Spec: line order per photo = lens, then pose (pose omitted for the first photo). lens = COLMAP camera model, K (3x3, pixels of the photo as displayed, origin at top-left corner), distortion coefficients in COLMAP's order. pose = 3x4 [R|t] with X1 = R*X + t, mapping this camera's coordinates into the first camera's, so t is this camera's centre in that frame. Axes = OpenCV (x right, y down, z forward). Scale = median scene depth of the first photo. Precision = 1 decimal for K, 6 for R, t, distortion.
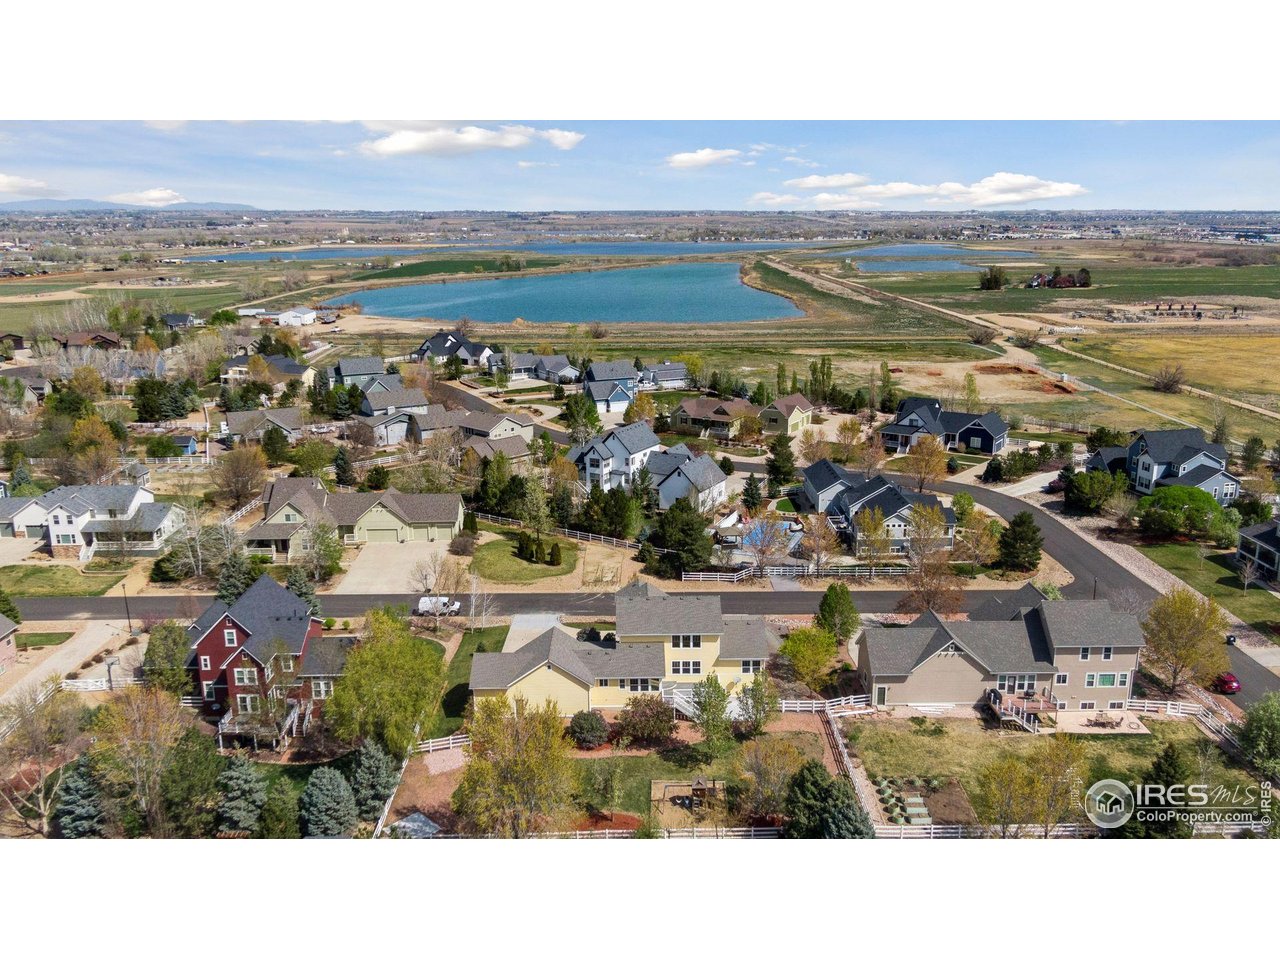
lens RADIAL K [[989.3, 0, 640.0], [0, 989.3, 480.0], [0, 0, 1]] dist [-0.001121, -0.000084]
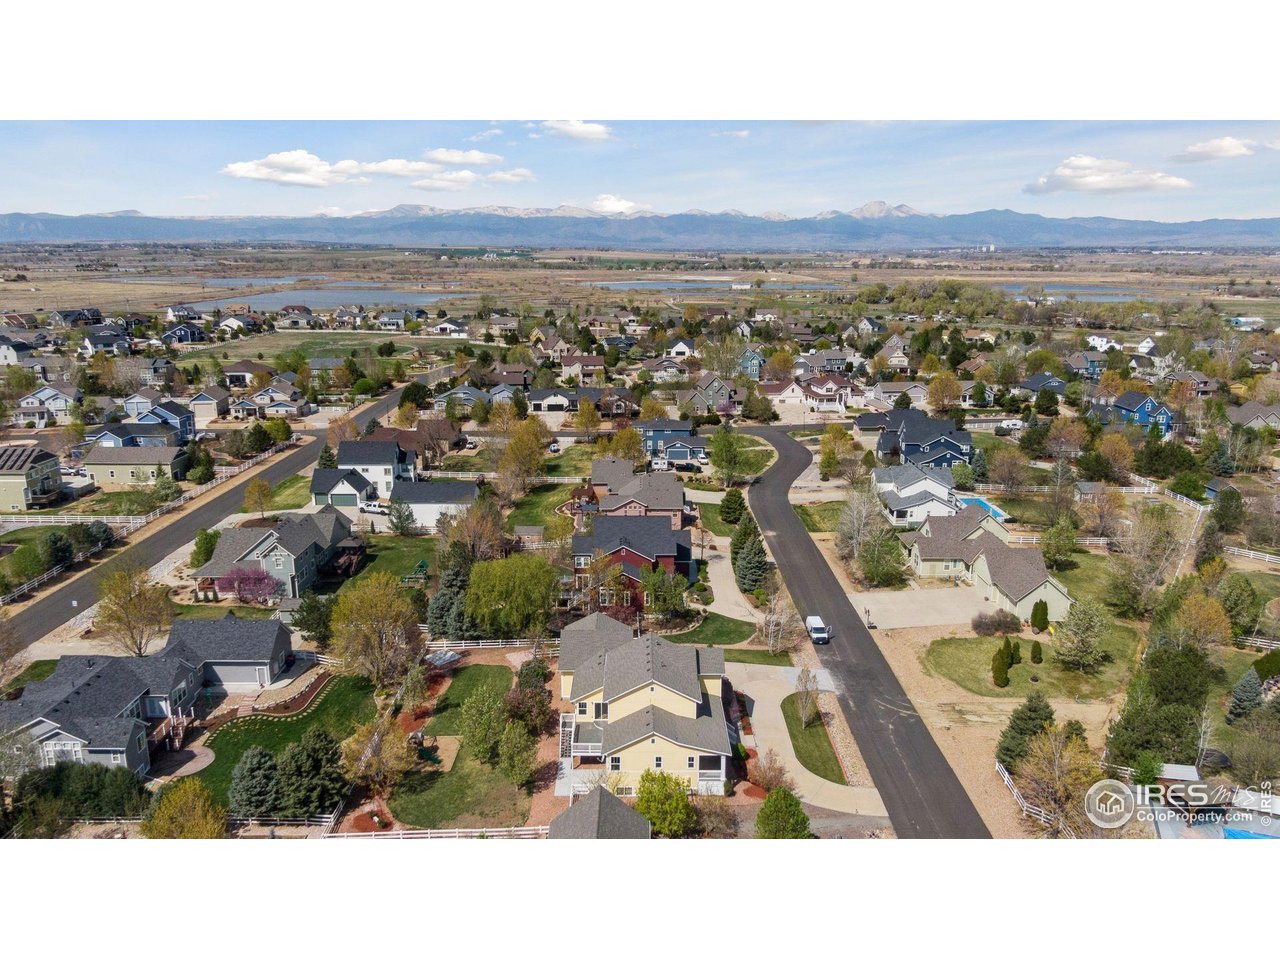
lens RADIAL K [[989.3, 0, 640.0], [0, 989.3, 480.0], [0, 0, 1]] dist [-0.001121, -0.000084]
pose [[-0.015581, 0.231306, -0.972756, 0.675853], [-0.269303, 0.935952, 0.226868, -0.173011], [0.962929, 0.265501, 0.047709, 0.720453]]
